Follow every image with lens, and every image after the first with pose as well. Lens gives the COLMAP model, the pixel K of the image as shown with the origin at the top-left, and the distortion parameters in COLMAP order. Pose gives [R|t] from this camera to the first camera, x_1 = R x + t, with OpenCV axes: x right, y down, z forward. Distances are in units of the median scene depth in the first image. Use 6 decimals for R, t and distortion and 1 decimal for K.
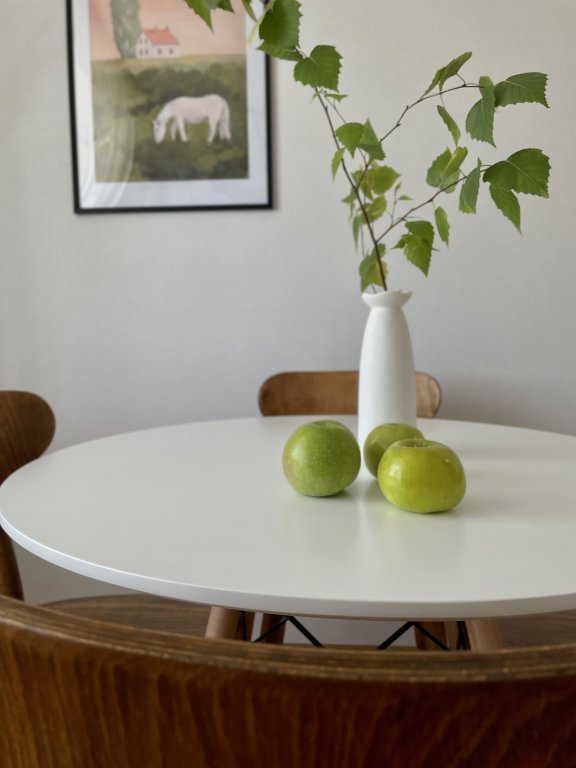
lens RADIAL K [[598.3, 0, 288.0], [0, 598.3, 384.0], [0, 0, 1]] dist [0.009949, -0.050301]
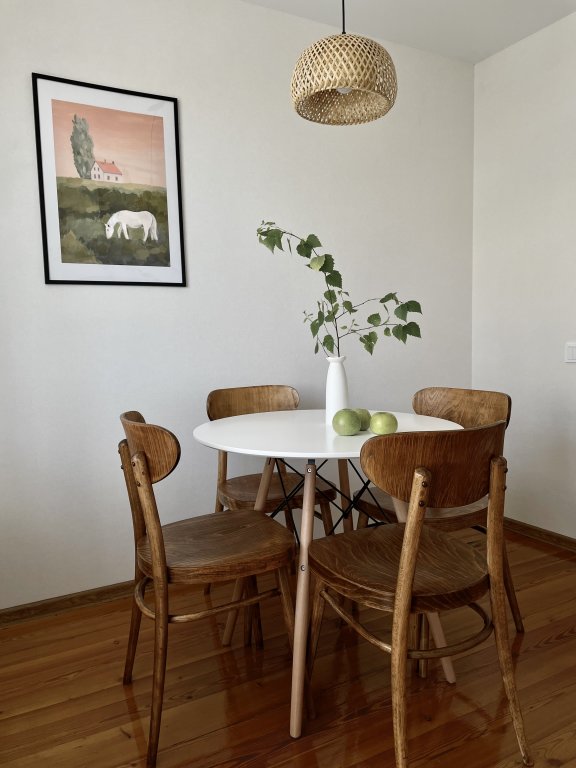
lens RADIAL K [[598.3, 0, 288.0], [0, 598.3, 384.0], [0, 0, 1]] dist [0.009949, -0.050301]
pose [[0.853336, -0.054895, 0.518463, -0.629728], [0.056338, 0.998327, 0.012977, -0.041544], [-0.518308, 0.018135, 0.855002, -0.485315]]
